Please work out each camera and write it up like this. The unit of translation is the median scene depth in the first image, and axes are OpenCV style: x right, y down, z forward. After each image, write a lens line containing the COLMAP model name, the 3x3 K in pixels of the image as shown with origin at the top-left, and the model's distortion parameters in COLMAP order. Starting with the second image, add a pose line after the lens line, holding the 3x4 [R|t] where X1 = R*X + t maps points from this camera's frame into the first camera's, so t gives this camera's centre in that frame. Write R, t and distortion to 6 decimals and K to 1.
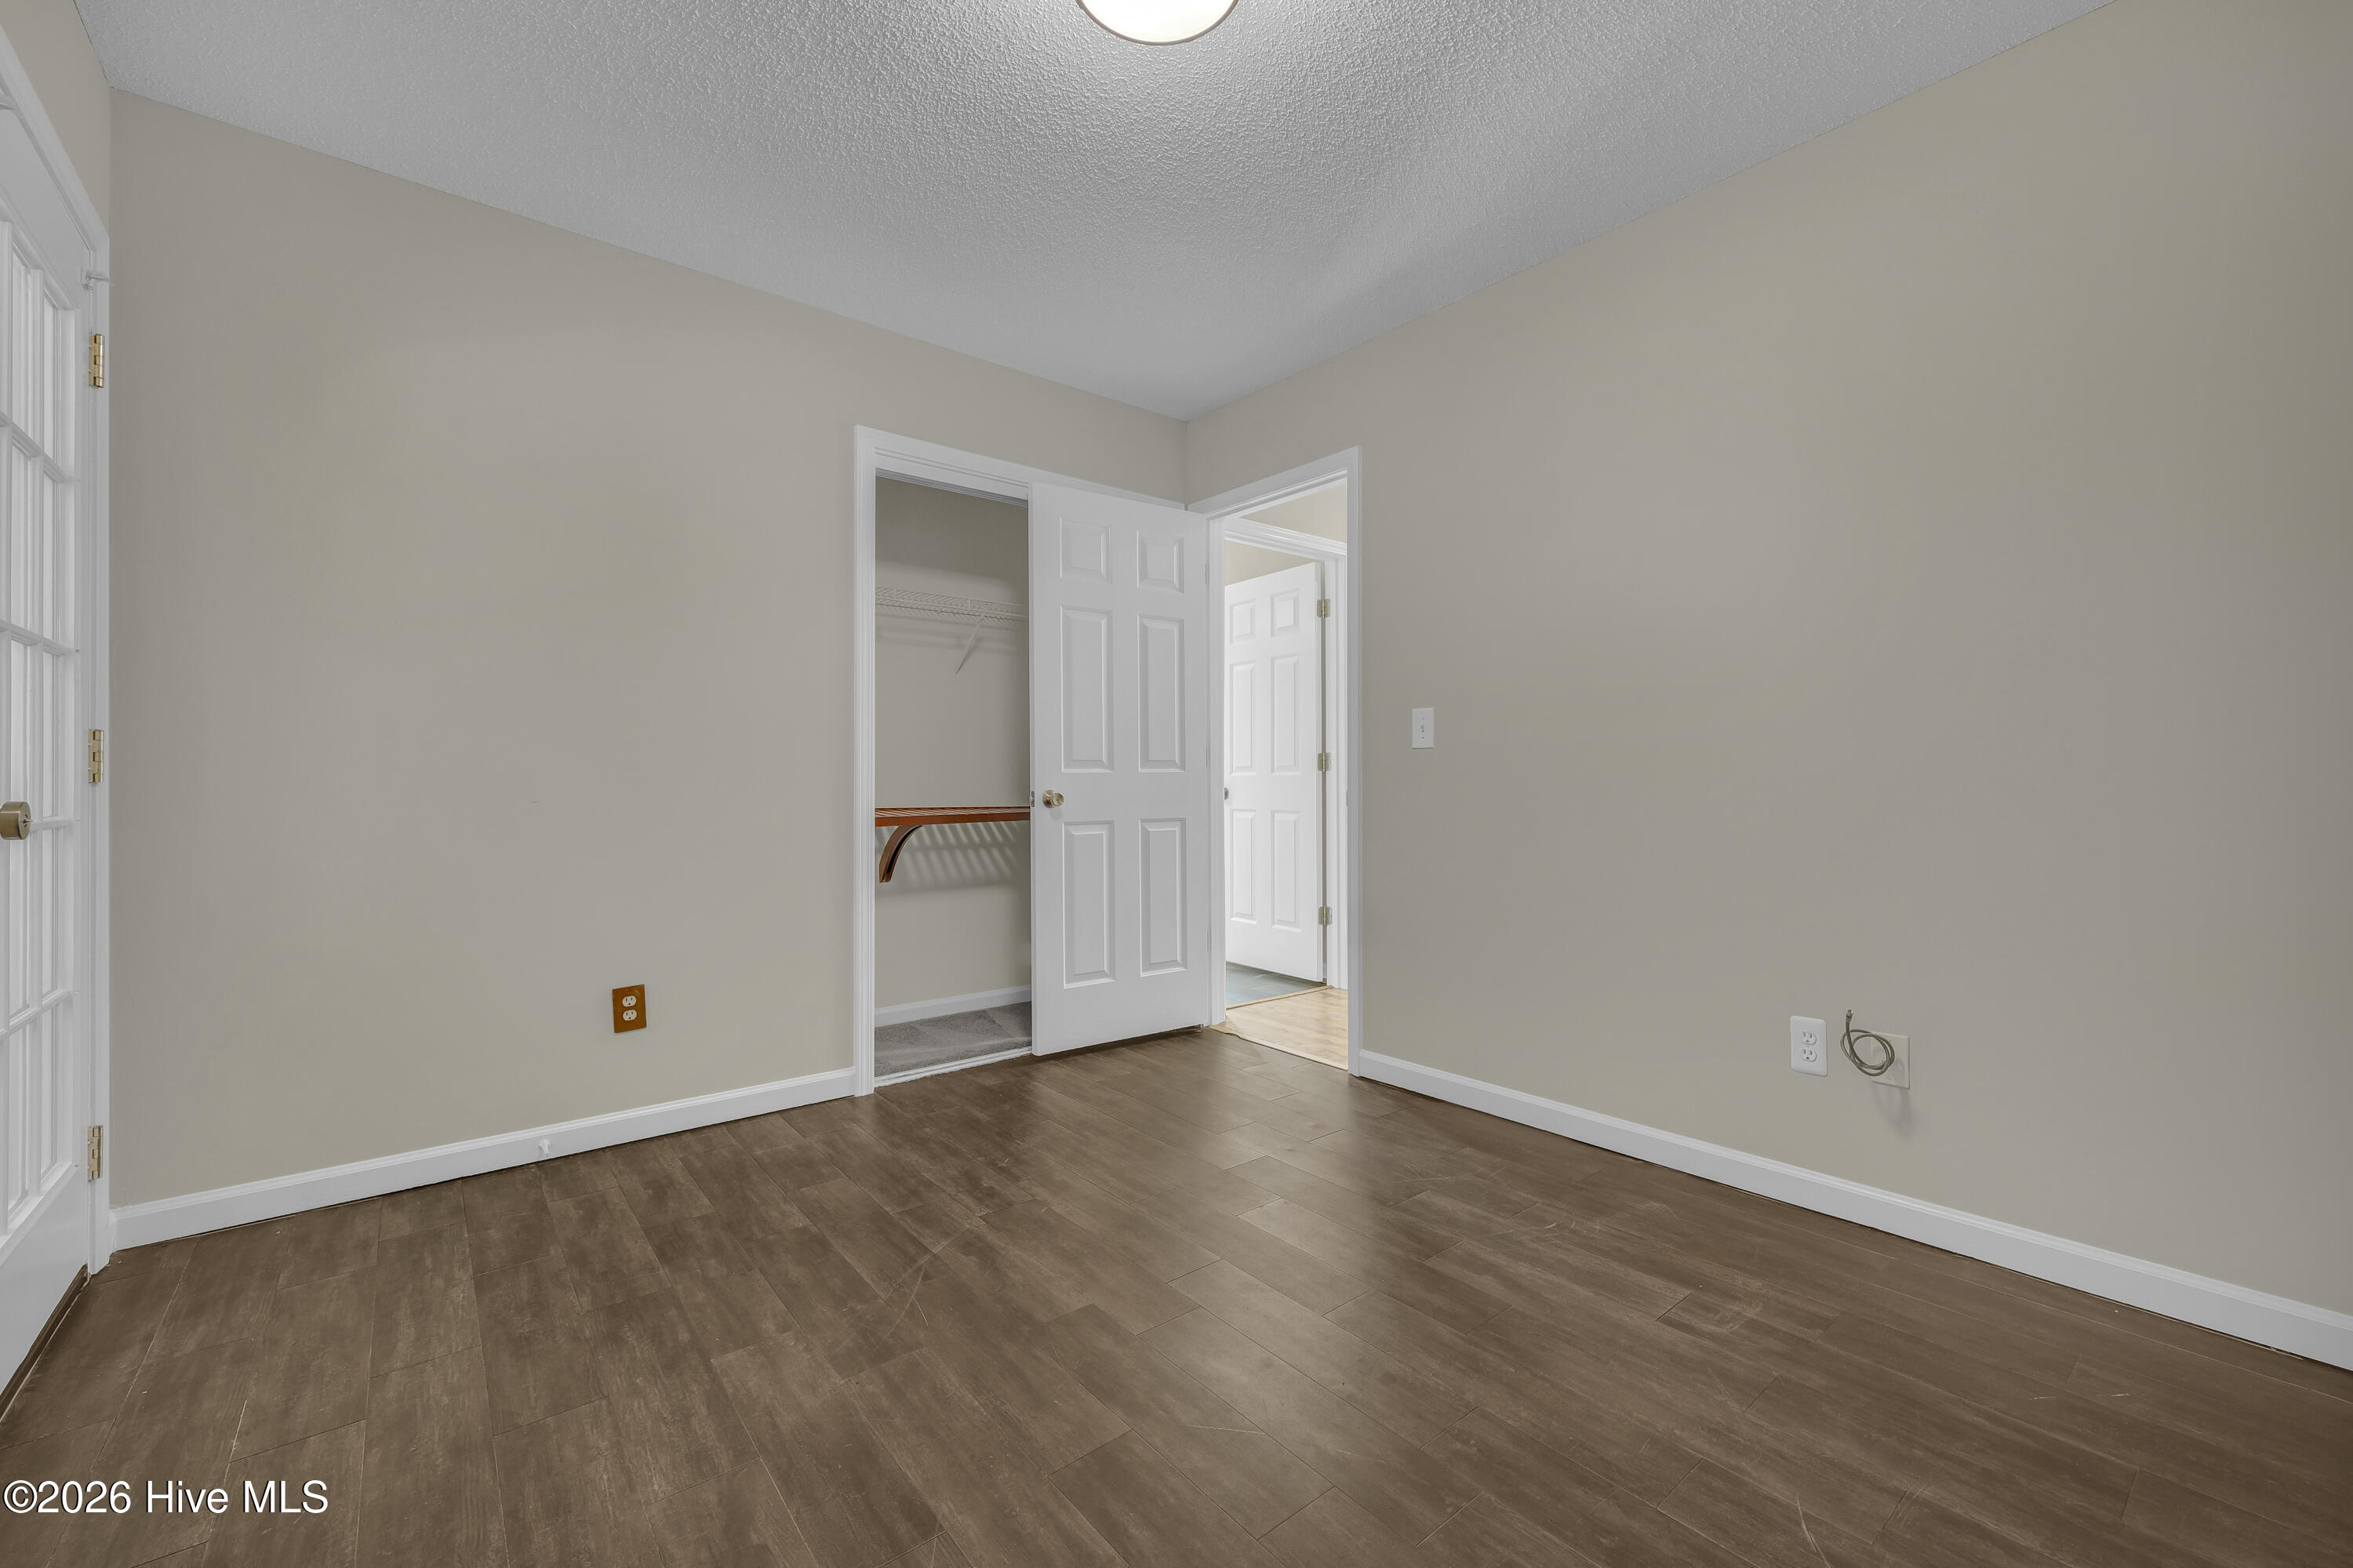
lens RADIAL K [[1002.8, 0, 1175.0], [0, 1002.8, 782.7], [0, 0, 1]] dist [-0.000694, 0.000803]
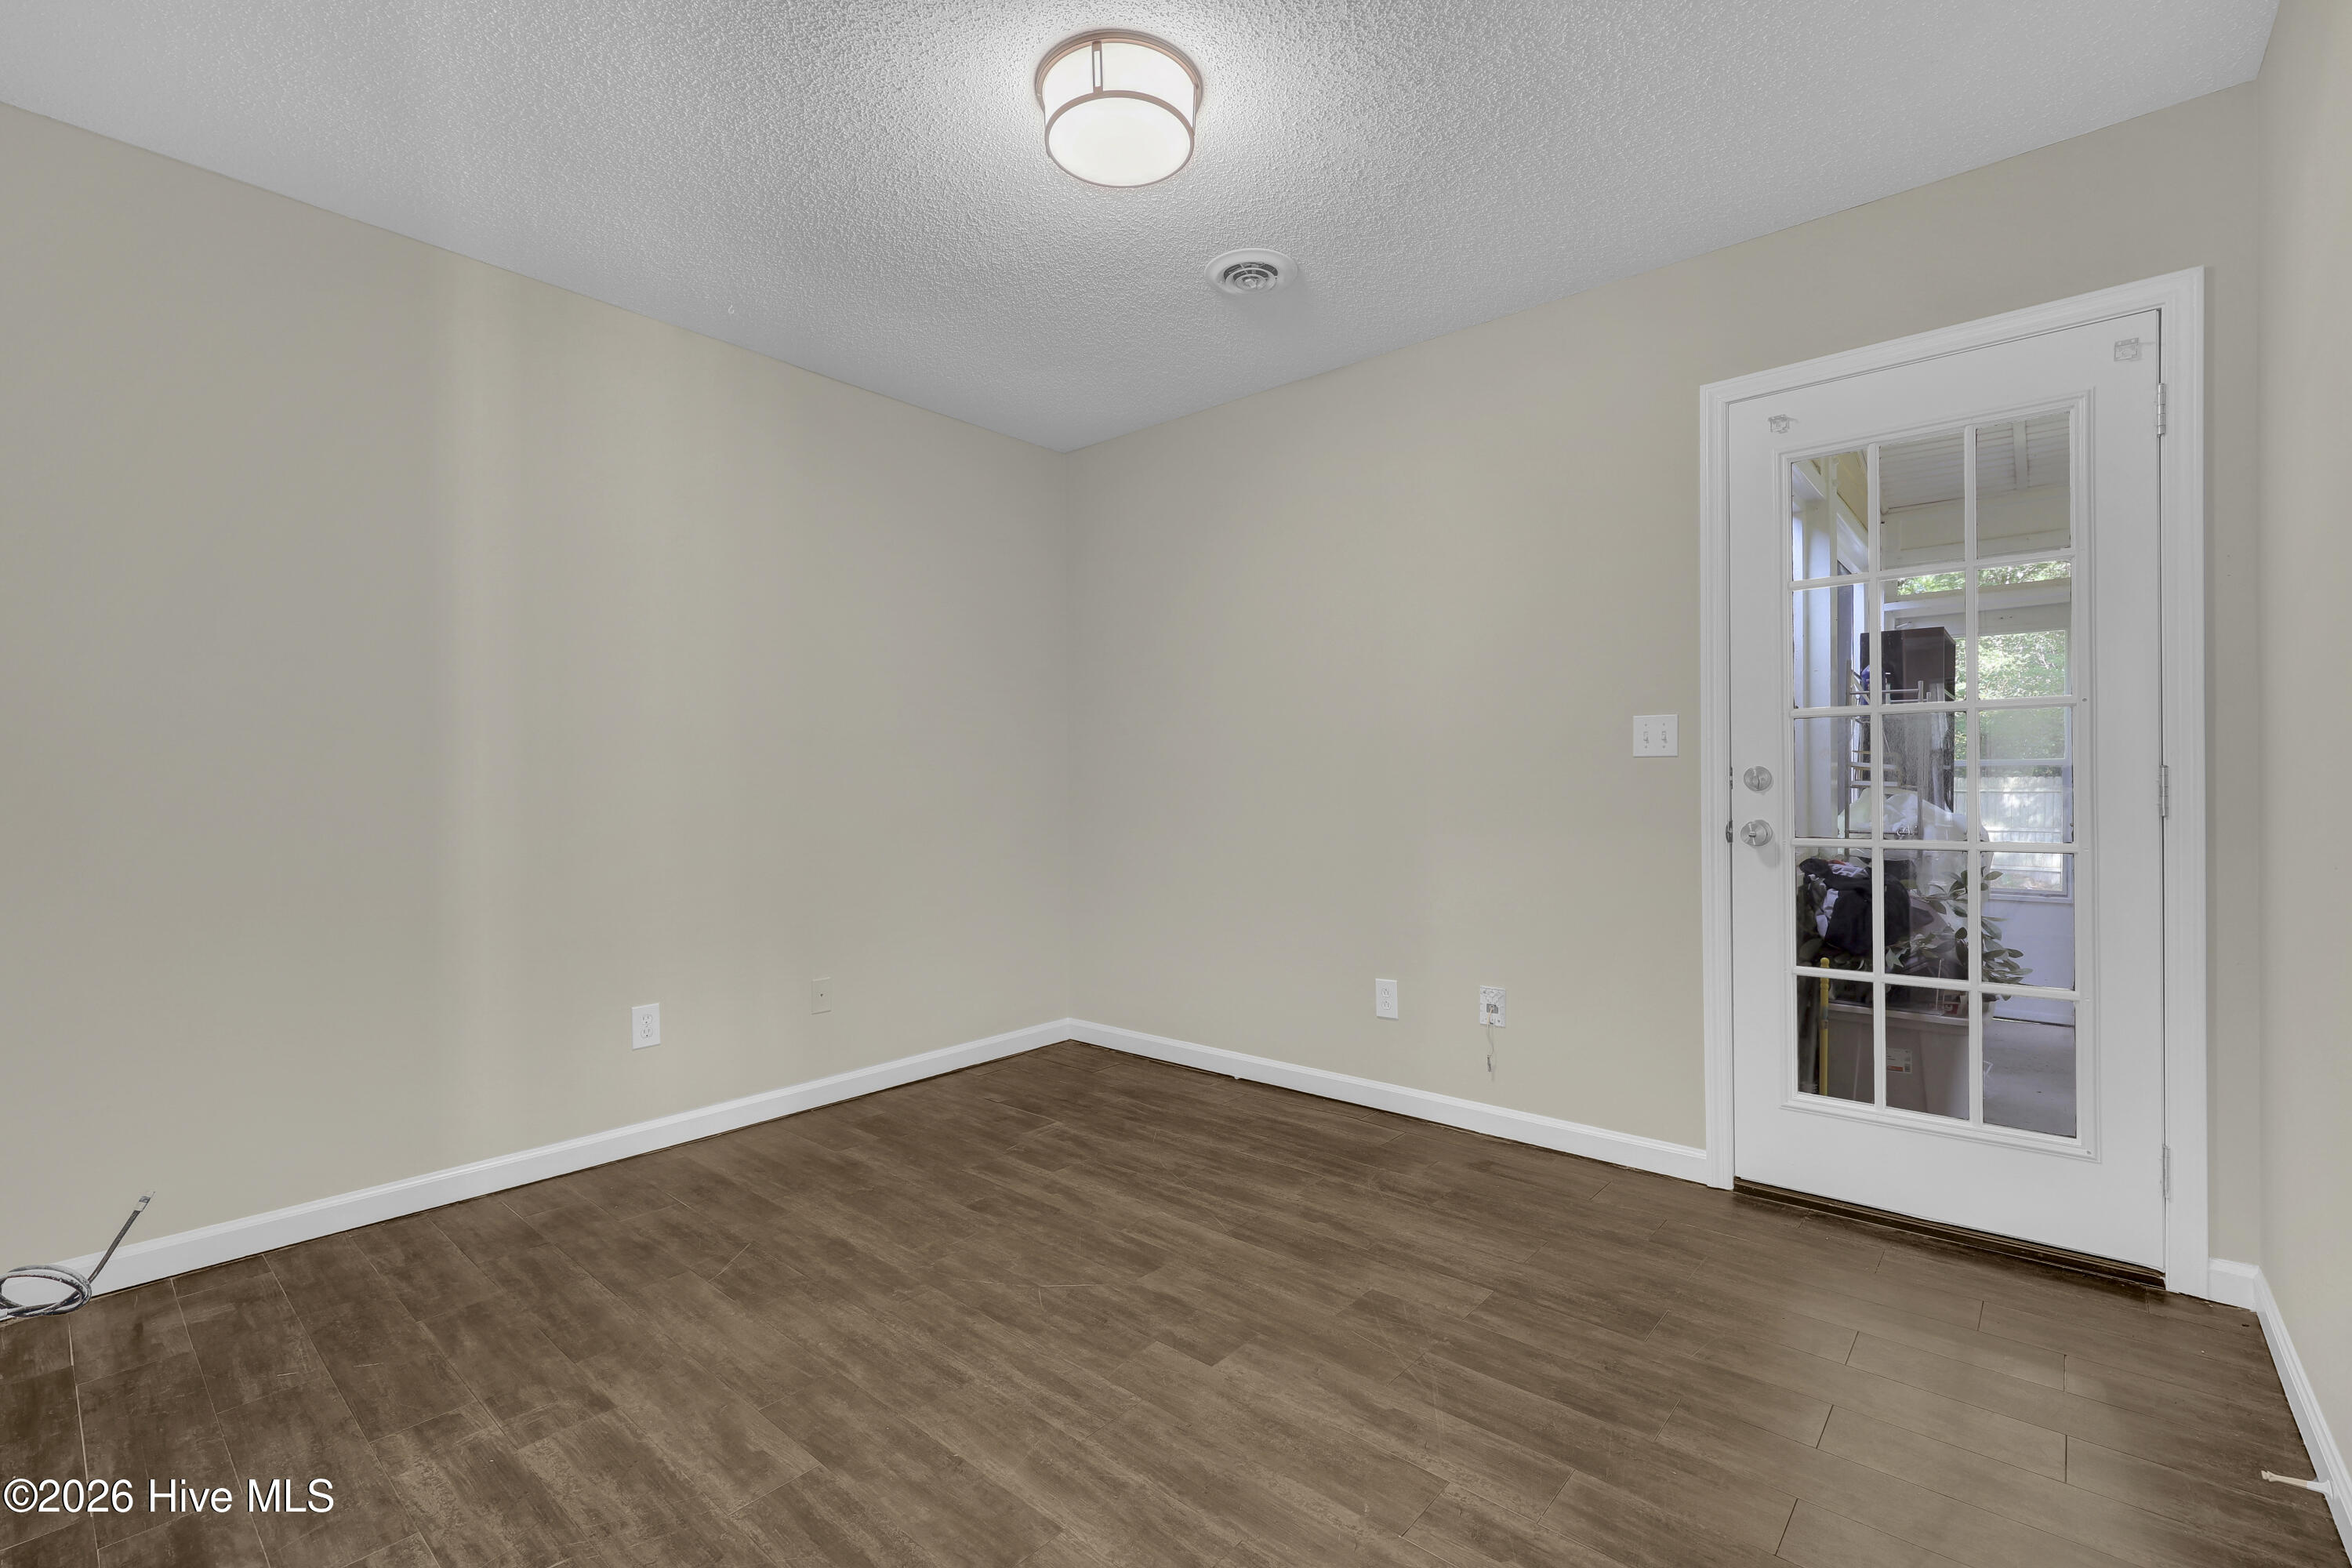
lens RADIAL K [[1002.4, 0, 1179.2], [0, 1002.4, 784.1], [0, 0, 1]] dist [-0.000694, 0.000803]
pose [[-0.984094, 0.010876, -0.177317, 0.123205], [0.011538, 0.999930, -0.002705, -0.044181], [0.177275, -0.004708, -0.984150, 2.110543]]
